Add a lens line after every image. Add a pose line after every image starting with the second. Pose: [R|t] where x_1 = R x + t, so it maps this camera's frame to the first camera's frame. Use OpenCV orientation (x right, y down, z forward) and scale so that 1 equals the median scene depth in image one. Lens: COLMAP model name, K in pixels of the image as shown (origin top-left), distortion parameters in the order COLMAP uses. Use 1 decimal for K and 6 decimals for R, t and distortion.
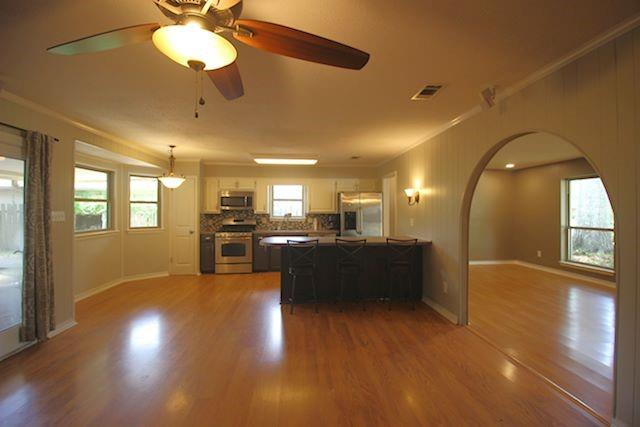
lens RADIAL K [[296.0, 0, 324.5], [0, 296.0, 209.2], [0, 0, 1]] dist [-0.001626, -0.012095]
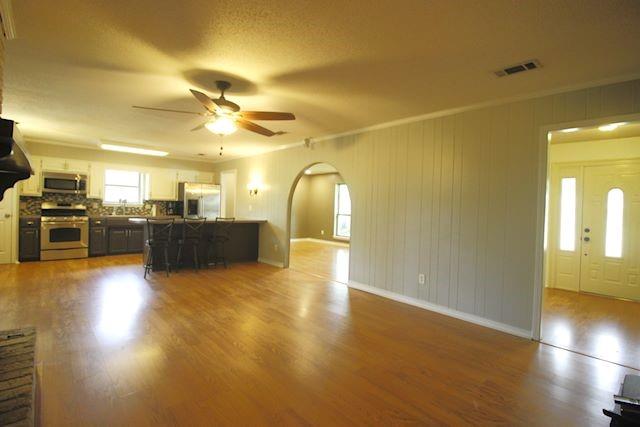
lens RADIAL K [[312.3, 0, 325.3], [0, 312.3, 209.8], [0, 0, 1]] dist [0.000663, -0.013383]
pose [[0.799202, 0.017603, 0.600804, -0.240400], [-0.031694, 0.999415, 0.012878, 0.017098], [-0.600226, -0.029334, 0.799292, -0.306353]]
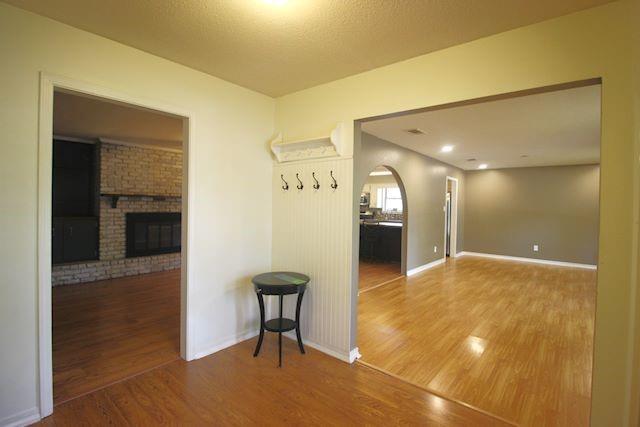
lens RADIAL K [[306.2, 0, 324.8], [0, 306.2, 208.8], [0, 0, 1]] dist [0.001002, -0.014963]
pose [[0.713747, 0.020072, -0.700116, 0.737499], [-0.016390, 0.999794, 0.011956, 0.006259], [0.700212, 0.002941, 0.713929, -0.288804]]
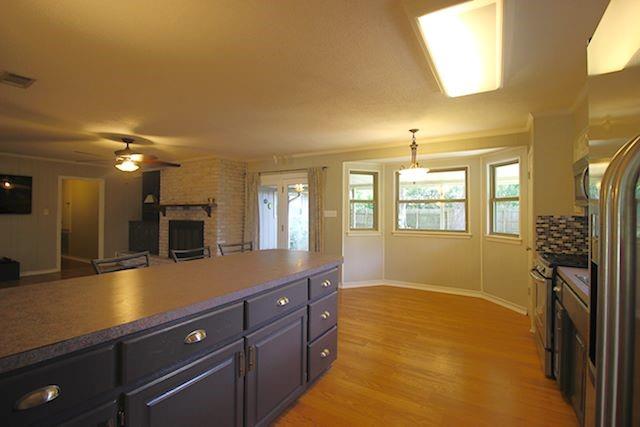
lens RADIAL K [[296.0, 0, 324.5], [0, 296.0, 209.2], [0, 0, 1]] dist [-0.001626, -0.012095]
pose [[-0.585622, -0.015531, -0.810436, 0.221648], [-0.005461, 0.999869, -0.015215, 0.012864], [0.810566, -0.004485, -0.585630, 0.993998]]
